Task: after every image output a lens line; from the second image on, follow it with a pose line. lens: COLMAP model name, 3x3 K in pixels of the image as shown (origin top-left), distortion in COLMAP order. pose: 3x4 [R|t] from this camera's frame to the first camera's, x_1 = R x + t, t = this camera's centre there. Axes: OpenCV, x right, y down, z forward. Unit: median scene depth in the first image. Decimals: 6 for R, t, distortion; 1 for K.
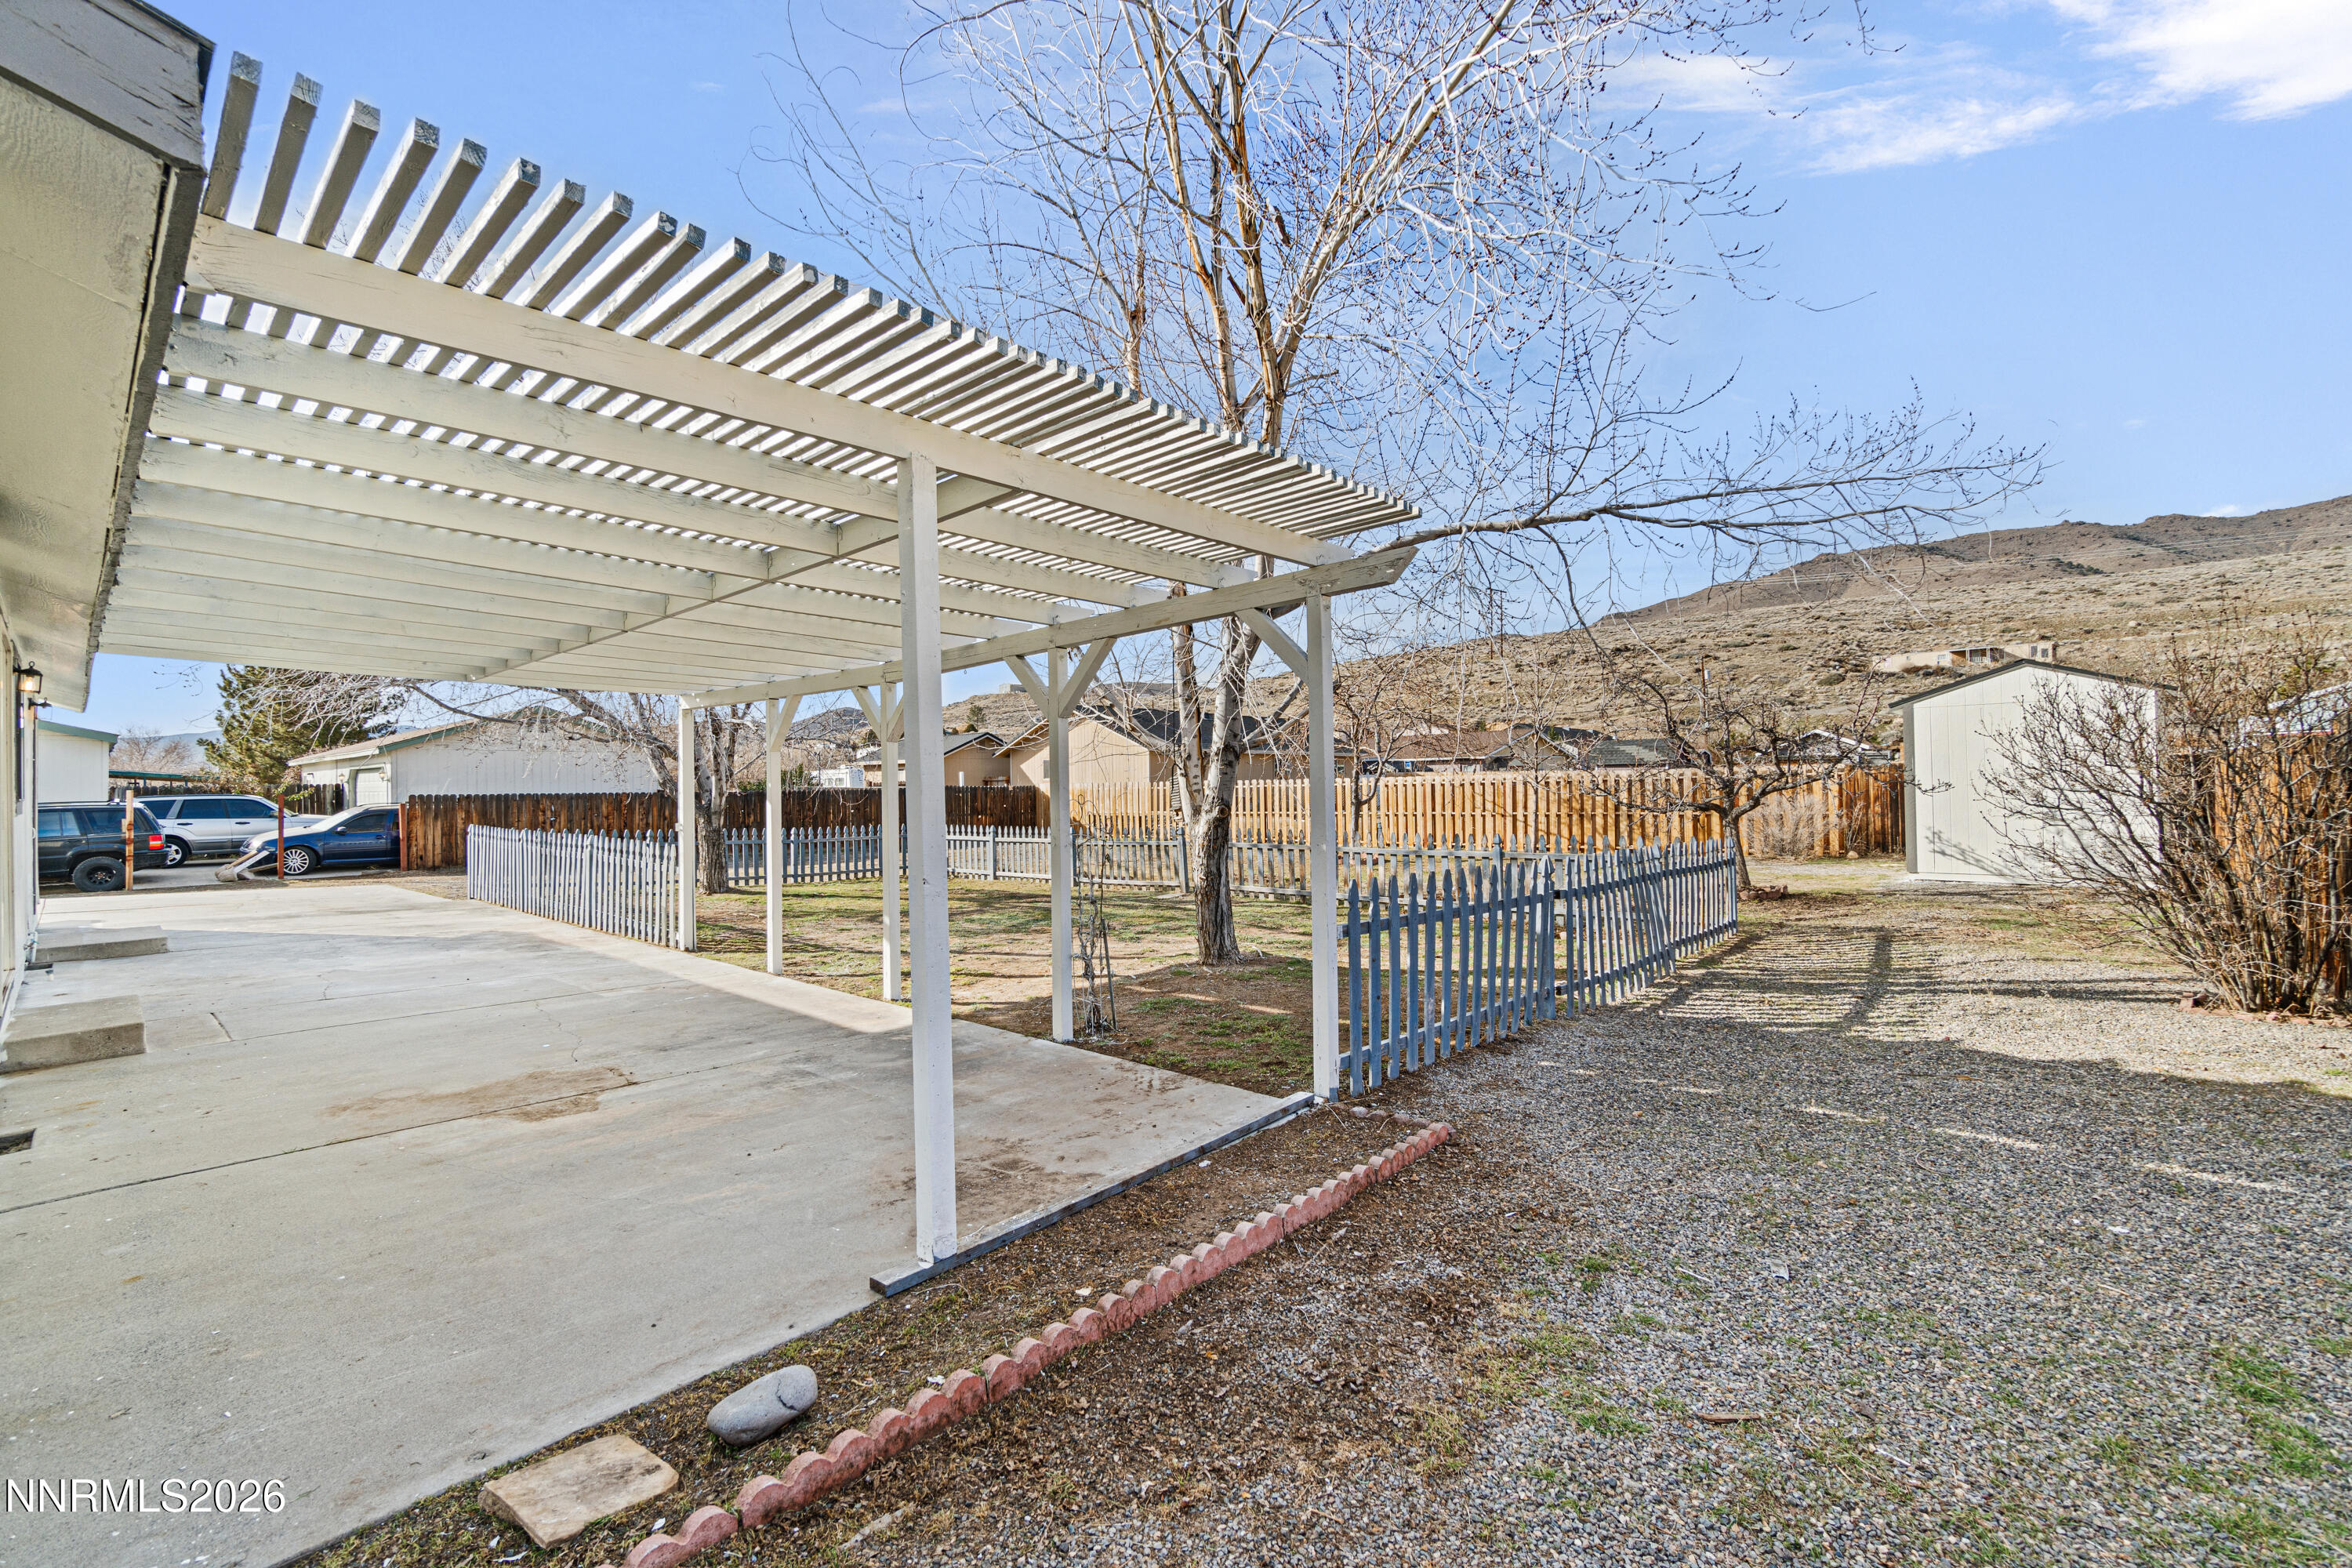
lens RADIAL K [[1010.6, 0, 1169.1], [0, 1010.6, 800.9], [0, 0, 1]] dist [-0.004032, -0.001186]
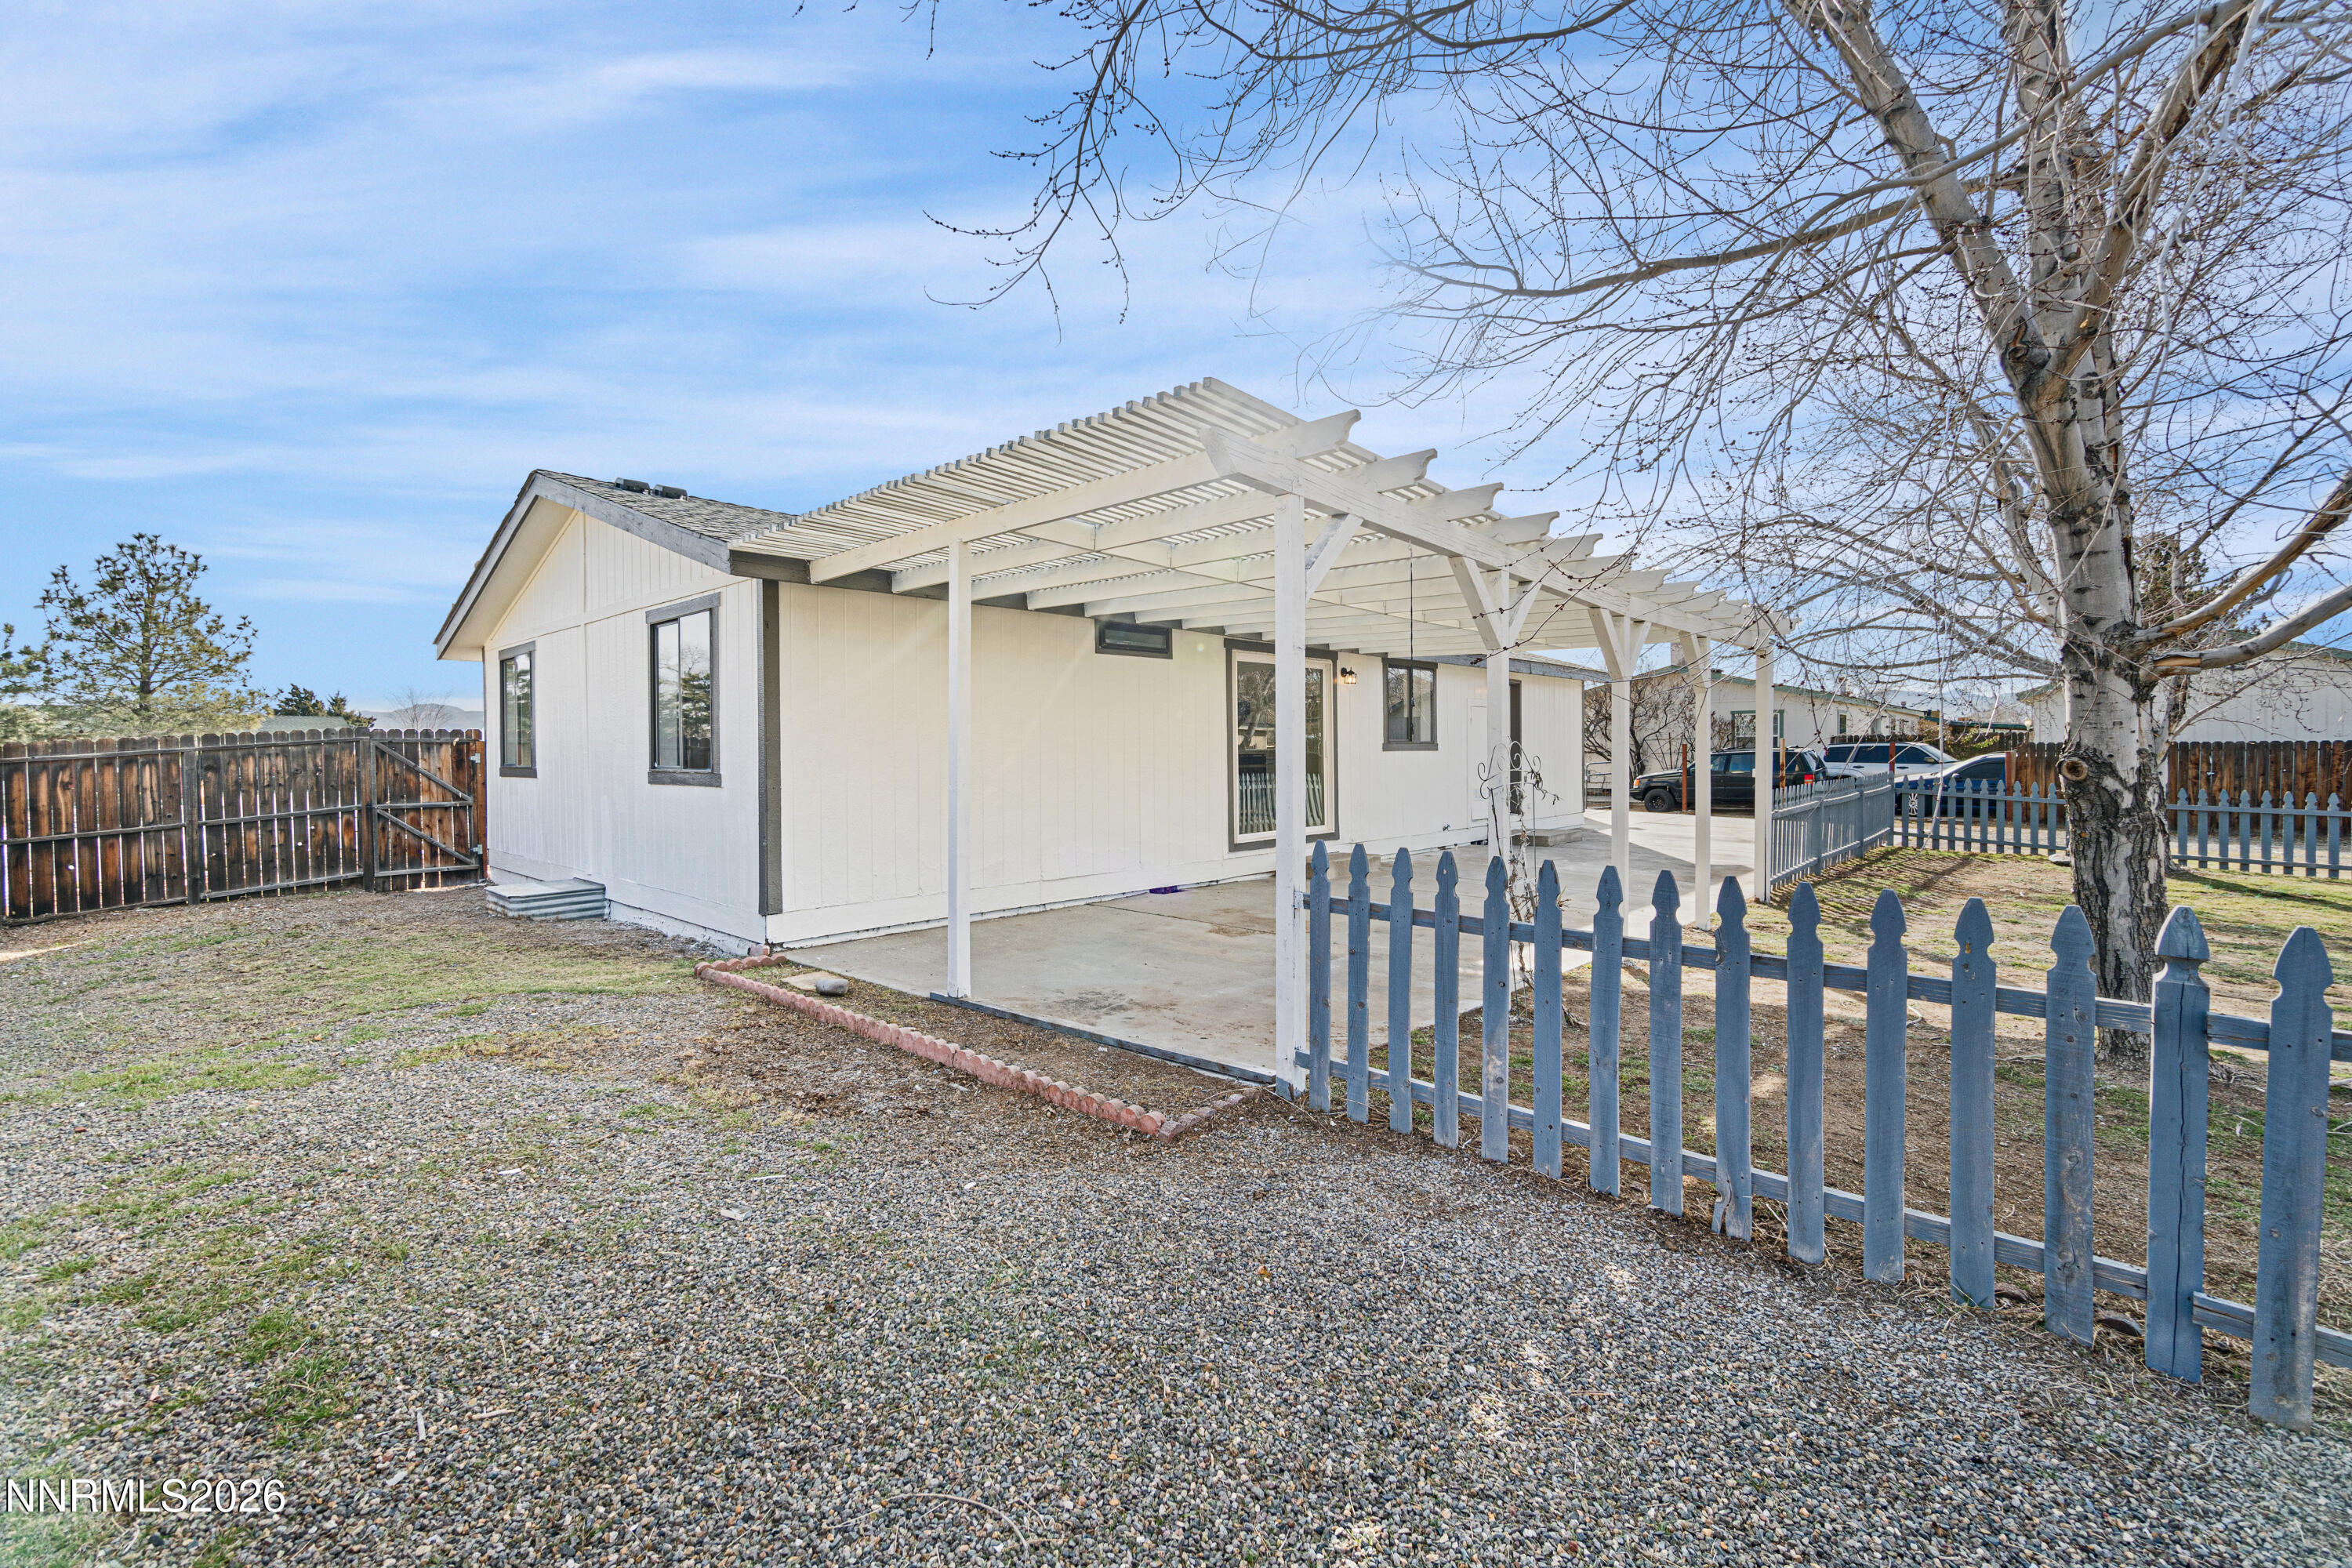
lens RADIAL K [[1010.6, 0, 1174.5], [0, 1010.6, 781.2], [0, 0, 1]] dist [-0.004032, -0.001186]
pose [[0.000157, 0.043874, -0.999037, 0.922015], [-0.012820, 0.998955, 0.043868, -0.003985], [0.999918, 0.012801, 0.000719, 0.831862]]
